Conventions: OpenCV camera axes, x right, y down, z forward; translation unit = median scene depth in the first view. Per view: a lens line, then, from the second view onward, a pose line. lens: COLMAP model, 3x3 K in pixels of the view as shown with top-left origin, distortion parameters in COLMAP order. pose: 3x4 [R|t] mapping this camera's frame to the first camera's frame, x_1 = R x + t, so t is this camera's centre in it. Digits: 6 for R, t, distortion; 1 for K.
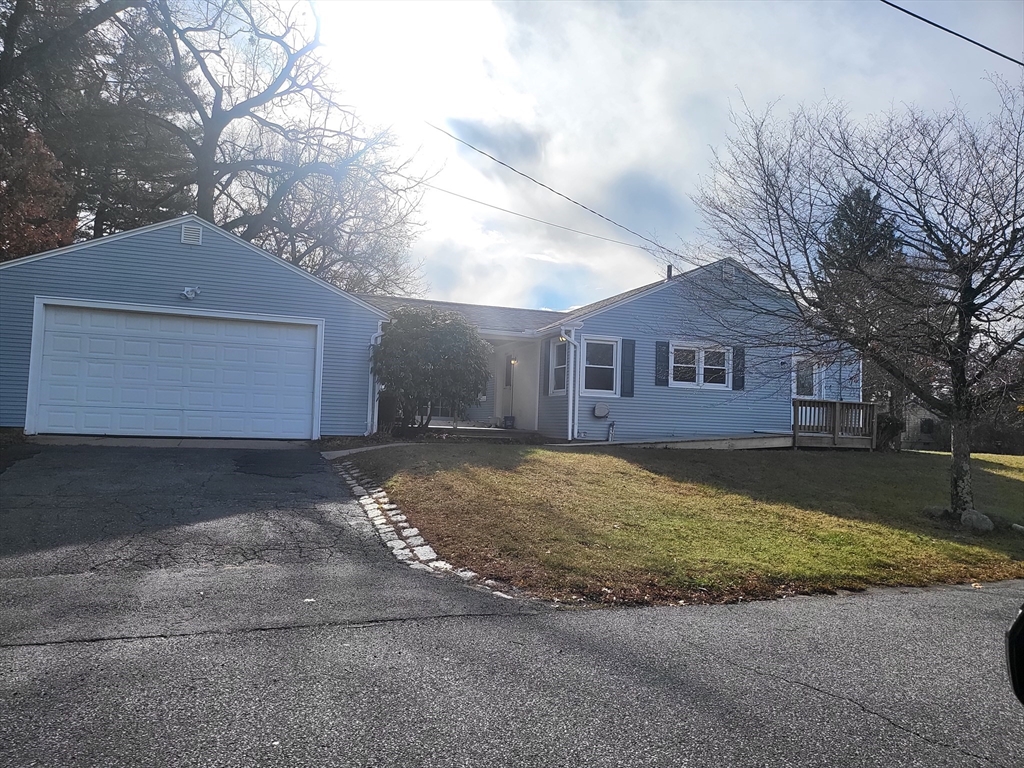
lens RADIAL K [[720.2, 0, 512.0], [0, 720.2, 384.0], [0, 0, 1]] dist [0.032213, 0.000350]
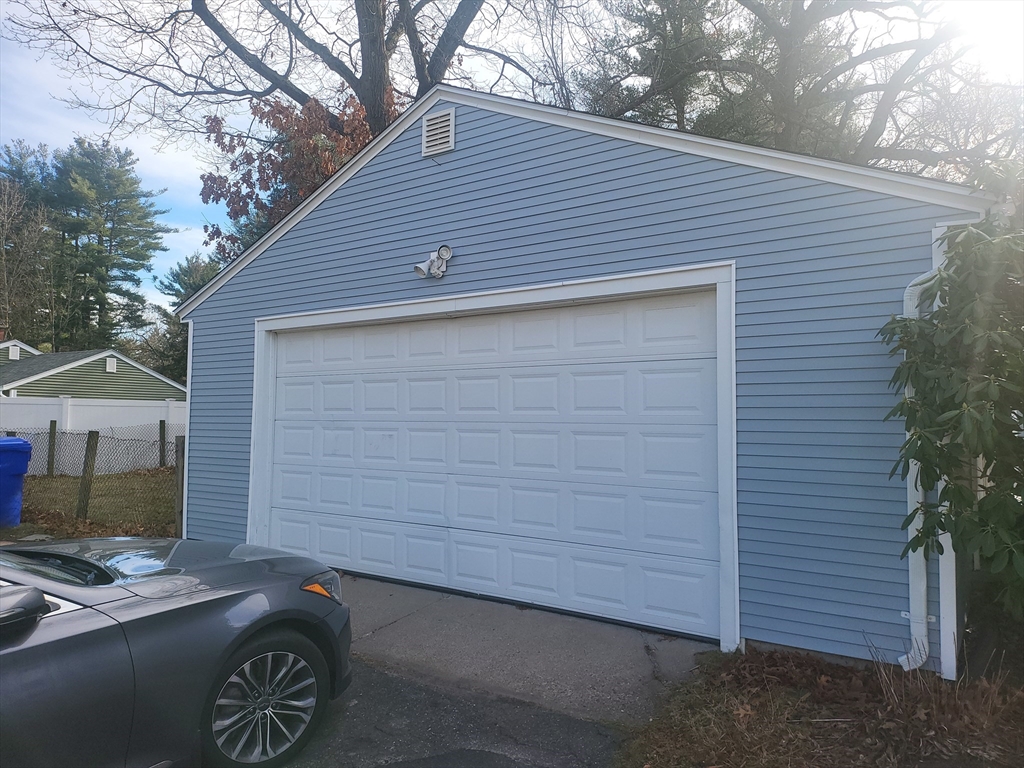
lens RADIAL K [[720.2, 0, 512.0], [0, 720.2, 384.0], [0, 0, 1]] dist [0.032213, 0.000350]
pose [[0.578075, -0.059952, -0.813778, -0.061332], [0.076367, 0.996895, -0.019194, -0.037200], [0.812402, -0.051050, 0.580858, 0.720554]]
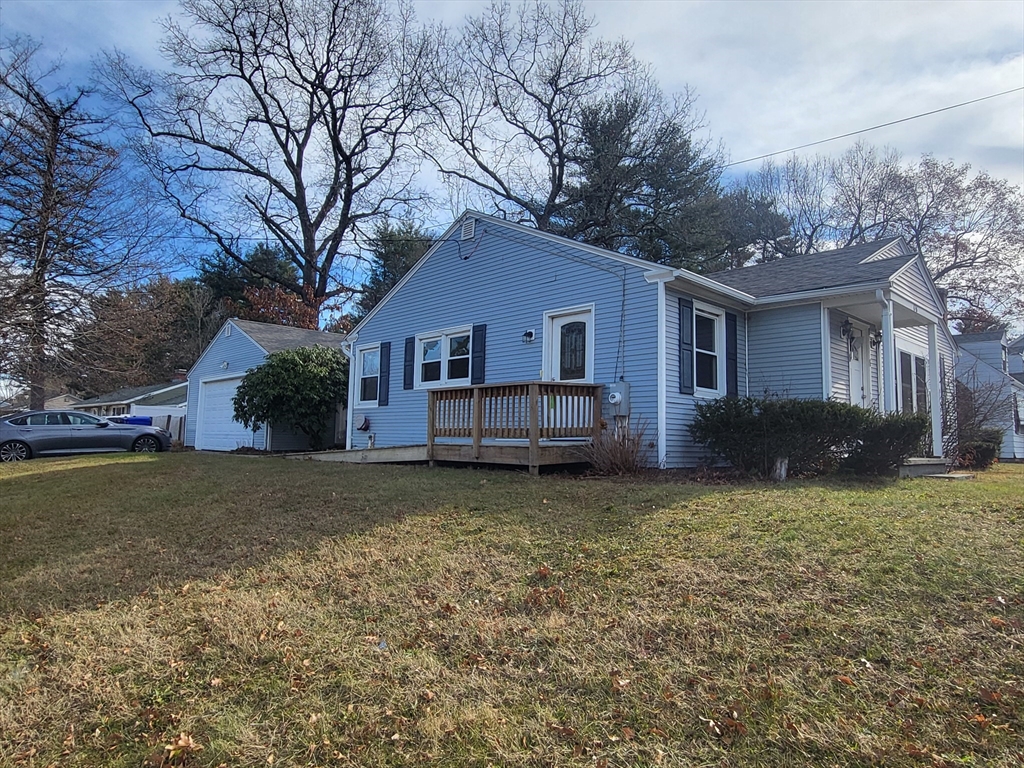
lens RADIAL K [[638.6, 0, 512.0], [0, 638.6, 384.0], [0, 0, 1]] dist [0.000561, -0.000020]
pose [[0.408111, -0.098686, -0.907583, 1.101274], [0.067212, 0.994690, -0.077934, 0.074478], [0.910455, -0.029195, 0.412576, 0.922357]]
